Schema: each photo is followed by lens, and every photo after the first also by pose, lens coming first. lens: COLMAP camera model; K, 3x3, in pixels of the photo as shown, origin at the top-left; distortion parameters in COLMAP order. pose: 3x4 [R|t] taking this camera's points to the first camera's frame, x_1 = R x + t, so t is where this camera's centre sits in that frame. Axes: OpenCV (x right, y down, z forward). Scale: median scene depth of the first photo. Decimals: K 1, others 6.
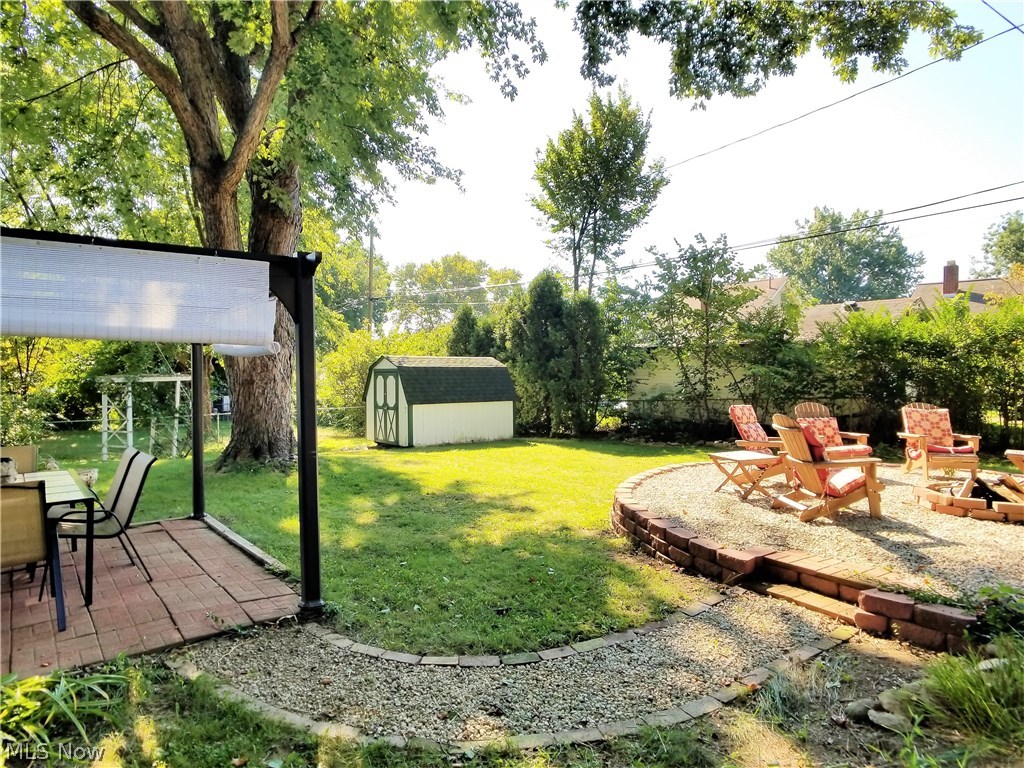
lens RADIAL K [[617.8, 0, 479.4], [0, 617.8, 392.8], [0, 0, 1]] dist [-0.043245, 0.018481]
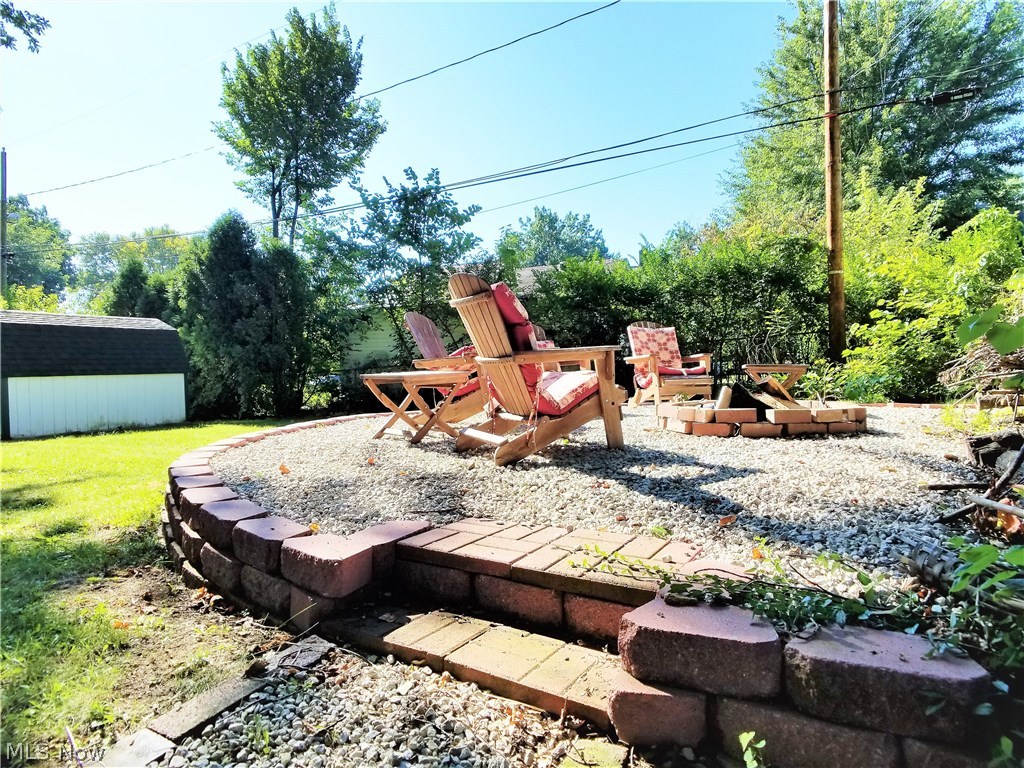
lens RADIAL K [[617.8, 0, 511.4], [0, 617.8, 384.2], [0, 0, 1]] dist [-0.043245, 0.018481]
pose [[0.897841, -0.027561, 0.439457, 0.134109], [0.030937, 0.999521, -0.000521, 0.062268], [-0.439232, 0.014063, 0.898263, 0.225674]]
